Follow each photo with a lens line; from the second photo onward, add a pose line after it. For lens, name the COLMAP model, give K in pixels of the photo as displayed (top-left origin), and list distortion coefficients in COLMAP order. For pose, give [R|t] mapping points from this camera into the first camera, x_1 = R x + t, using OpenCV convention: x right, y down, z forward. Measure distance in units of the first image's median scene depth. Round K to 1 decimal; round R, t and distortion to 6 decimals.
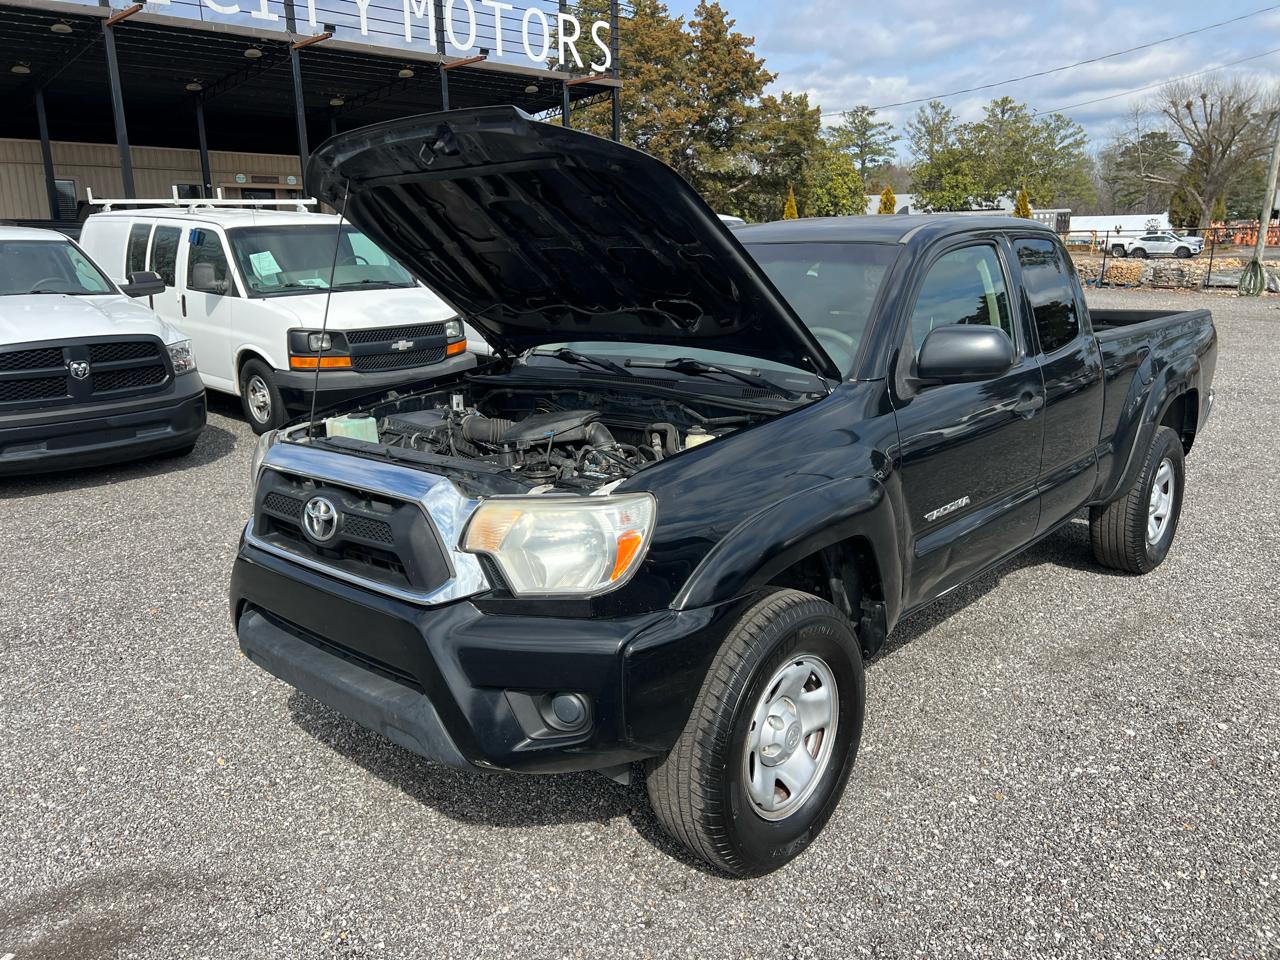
lens RADIAL K [[991.6, 0, 638.3], [0, 991.6, 489.6], [0, 0, 1]] dist [0.047337, -0.050584]
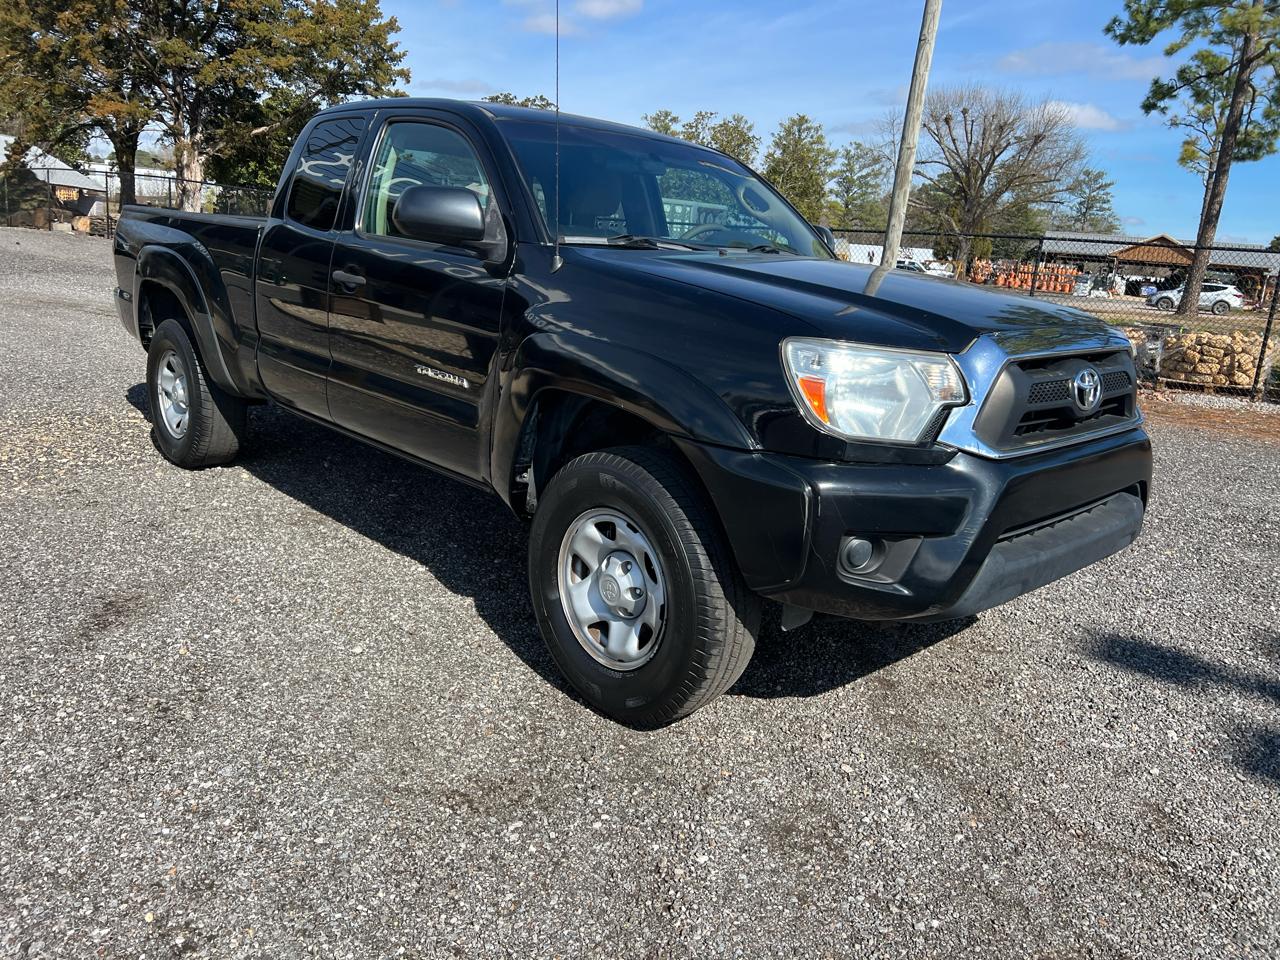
lens RADIAL K [[961.4, 0, 643.4], [0, 961.4, 477.9], [0, 0, 1]] dist [0.056808, -0.063505]
pose [[0.985106, 0.052108, 0.163863, 1.788935], [-0.050815, 0.998635, -0.012075, -0.534905], [-0.164268, 0.003568, 0.986409, 2.297845]]
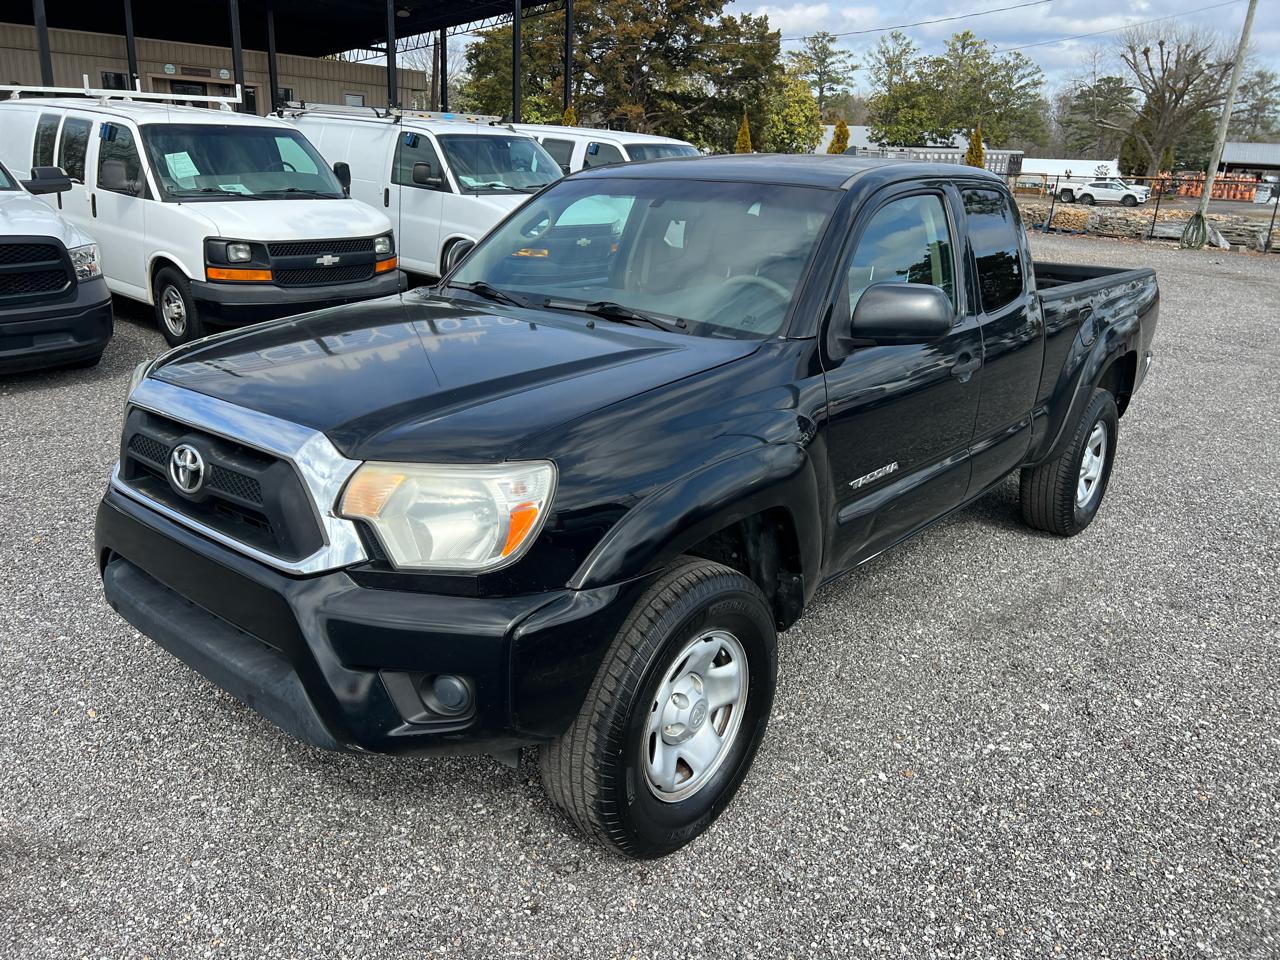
lens RADIAL K [[991.6, 0, 627.2], [0, 991.6, 476.0], [0, 0, 1]] dist [0.047337, -0.050584]
pose [[0.997983, 0.039944, 0.049335, 0.013010], [-0.042950, 0.997186, 0.061451, -0.013937], [-0.046742, -0.063446, 0.996890, 0.029826]]
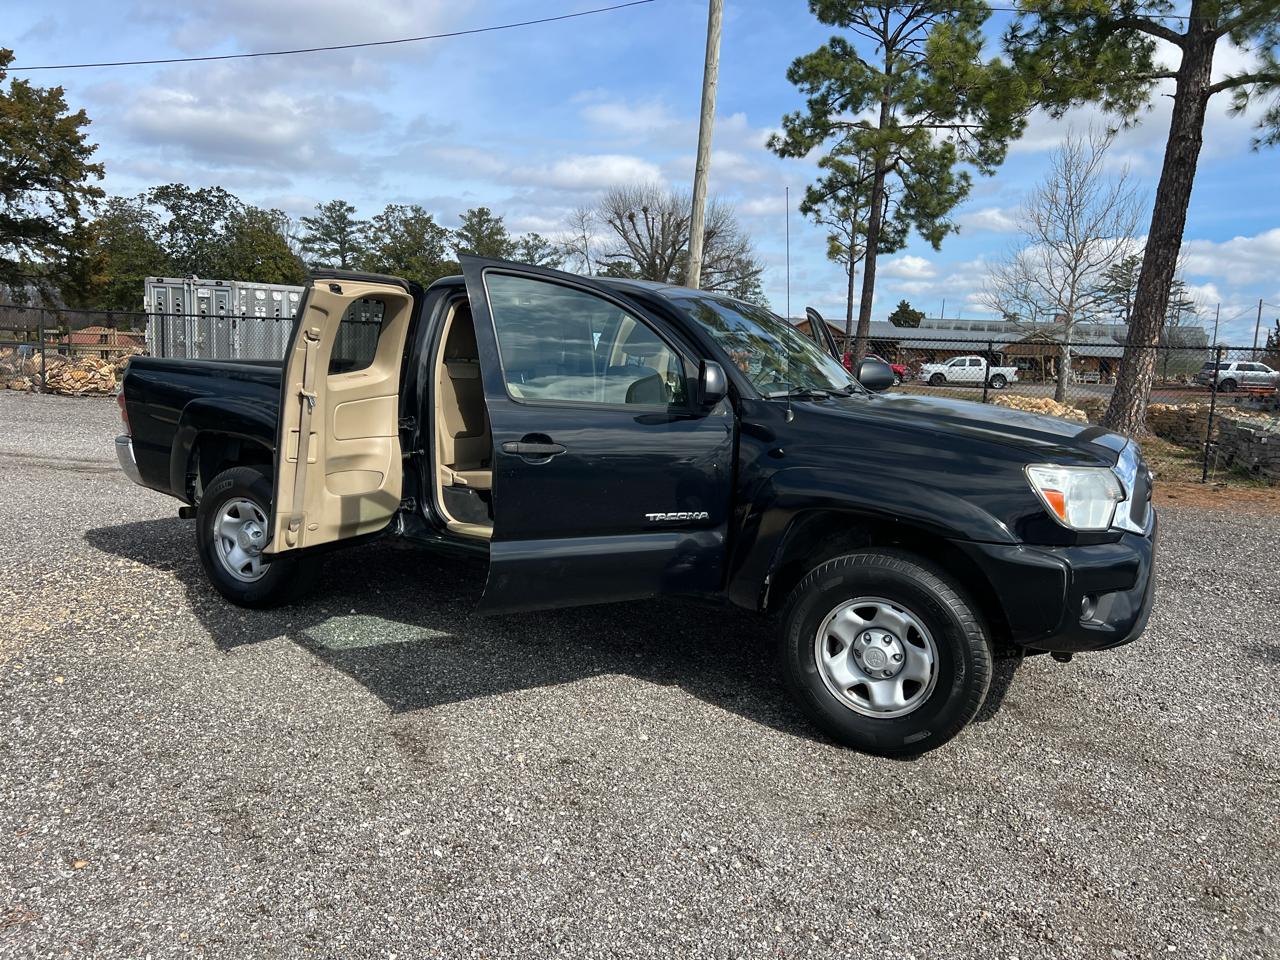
lens RADIAL K [[961.4, 0, 632.7], [0, 961.4, 498.1], [0, 0, 1]] dist [0.056808, -0.063505]
pose [[0.894463, -0.016126, 0.446851, 1.484317], [0.055329, 0.995661, -0.074821, -0.548010], [-0.443705, 0.091649, 0.891474, 2.270013]]
